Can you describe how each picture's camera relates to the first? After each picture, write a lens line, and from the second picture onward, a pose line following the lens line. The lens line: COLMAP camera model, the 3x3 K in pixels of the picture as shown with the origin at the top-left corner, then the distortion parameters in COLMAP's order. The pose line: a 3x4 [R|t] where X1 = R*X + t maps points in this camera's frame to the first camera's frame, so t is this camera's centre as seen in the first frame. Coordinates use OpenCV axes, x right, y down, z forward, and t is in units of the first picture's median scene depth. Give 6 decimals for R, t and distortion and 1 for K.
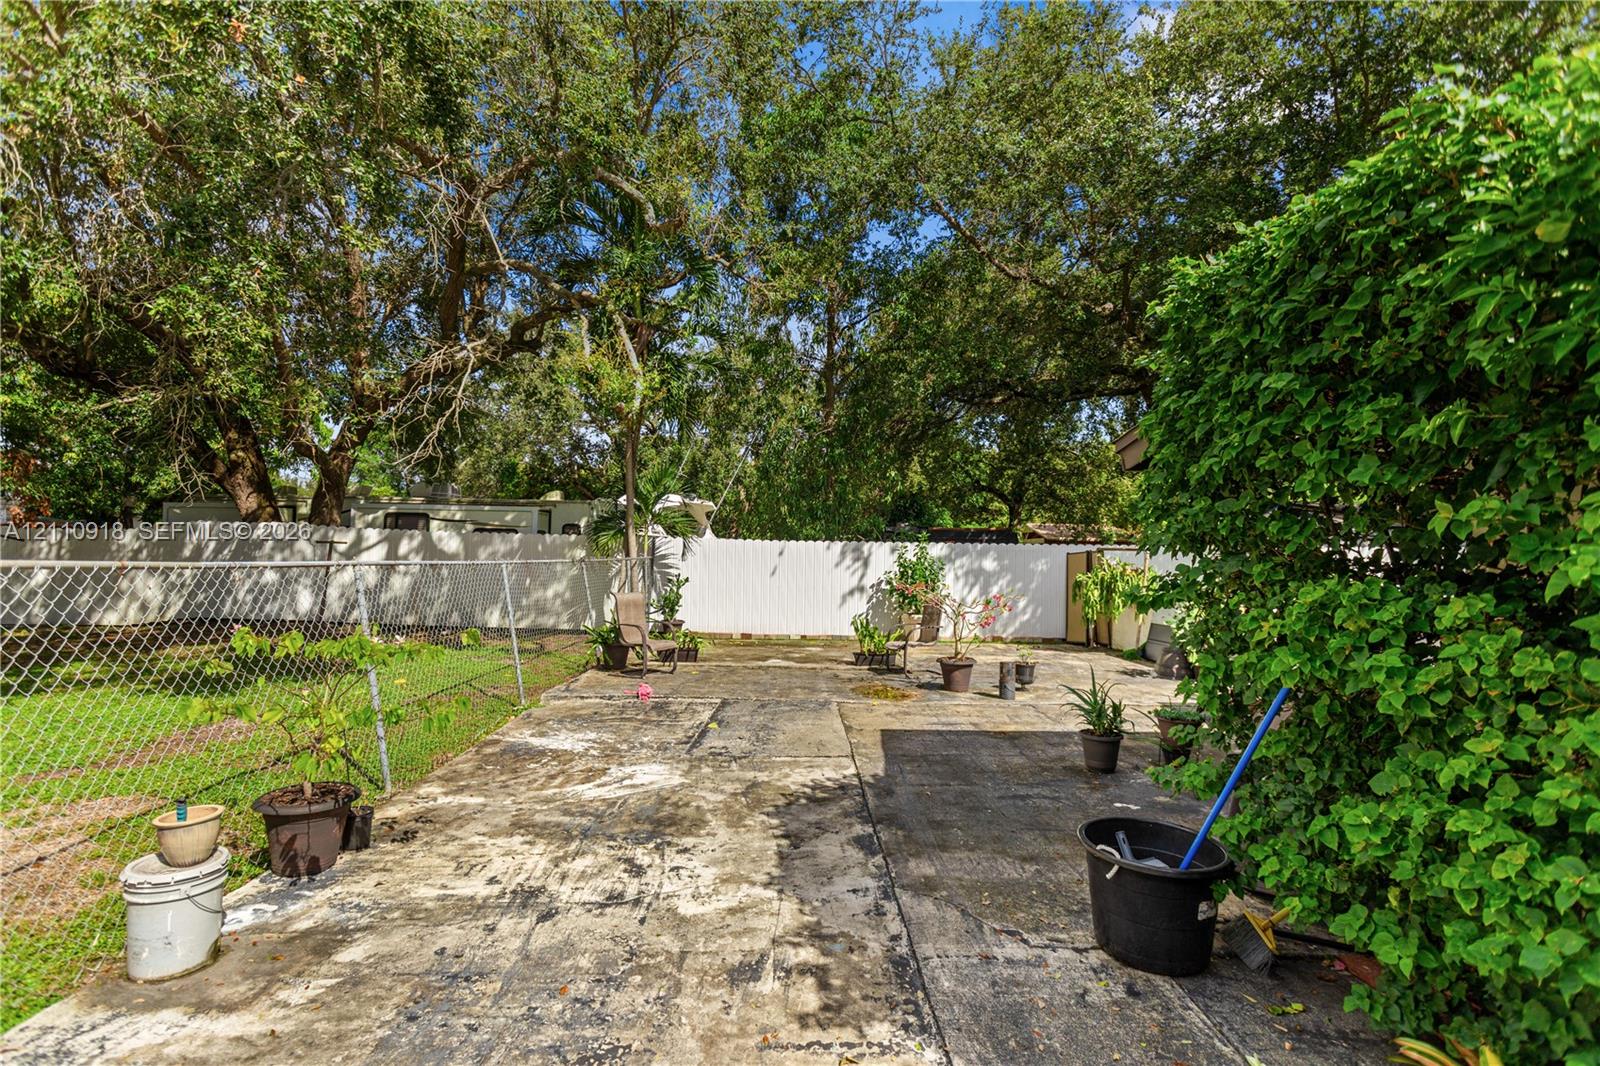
lens RADIAL K [[767.8, 0, 796.4], [0, 767.8, 530.6], [0, 0, 1]] dist [0.004936, -0.000328]
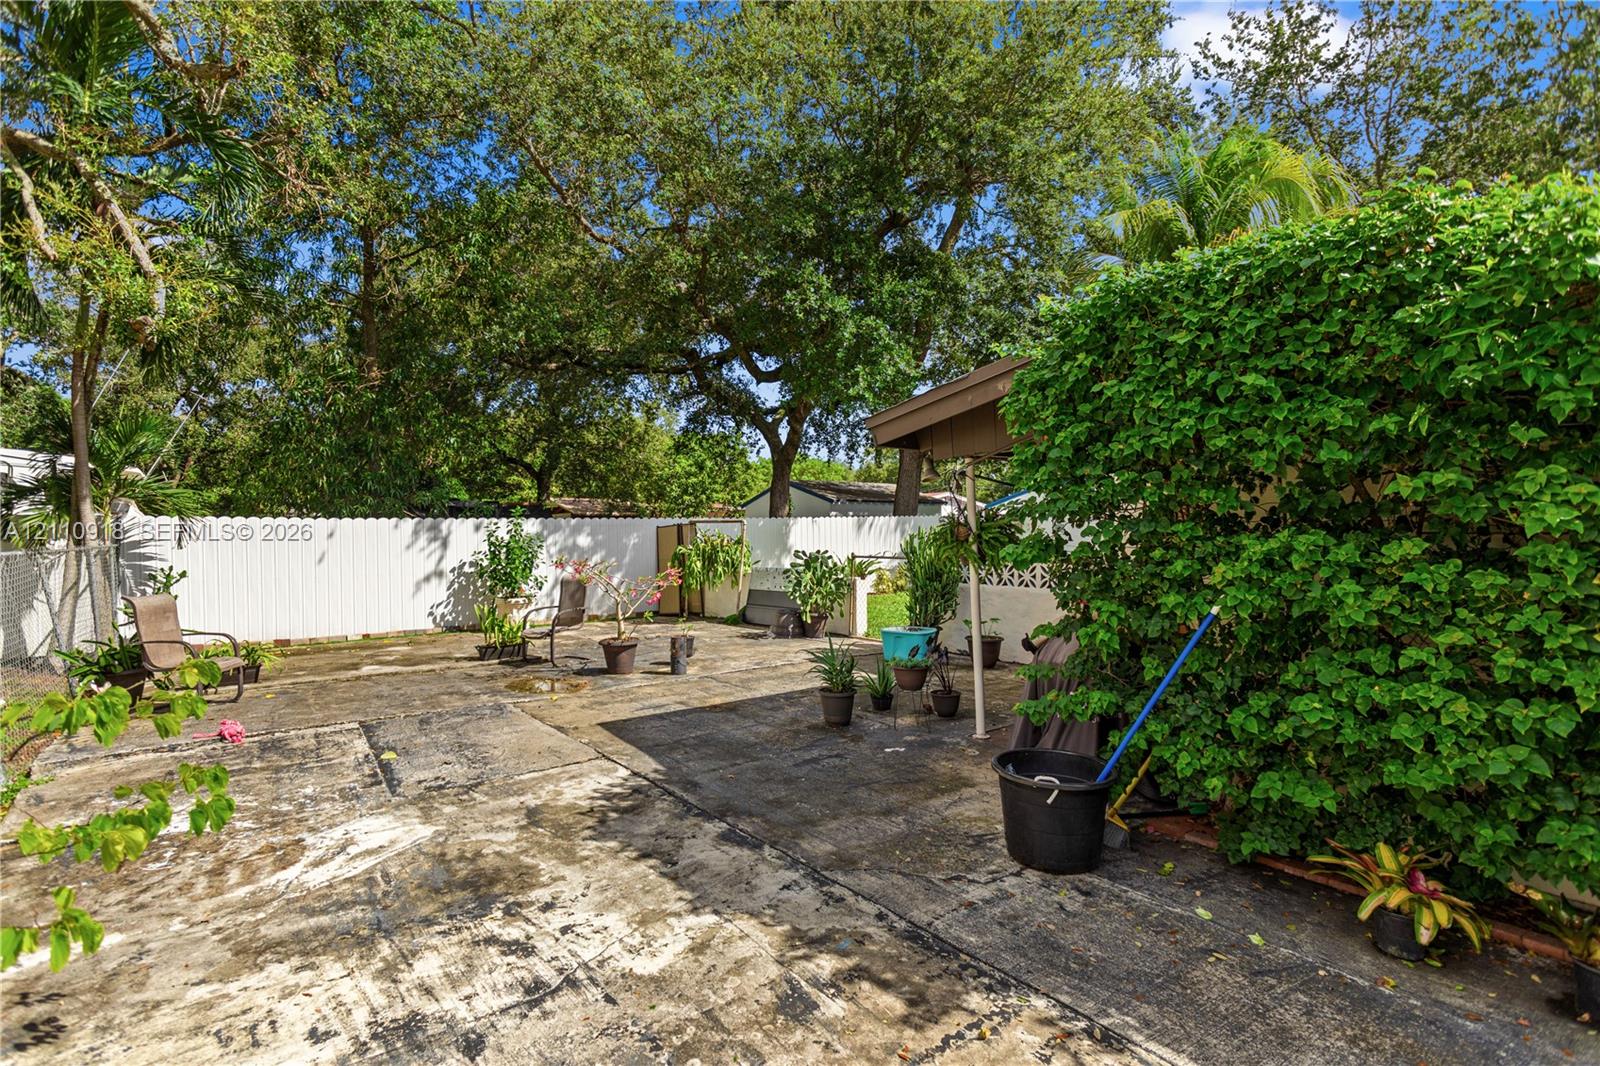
lens RADIAL K [[786.0, 0, 800.0], [0, 786.0, 533.0], [0, 0, 1]] dist [0.005115, 0.000775]
pose [[0.805954, -0.025664, 0.591421, -0.112877], [0.005453, 0.999339, 0.035933, 0.001382], [-0.591953, -0.025736, 0.805562, 0.056729]]
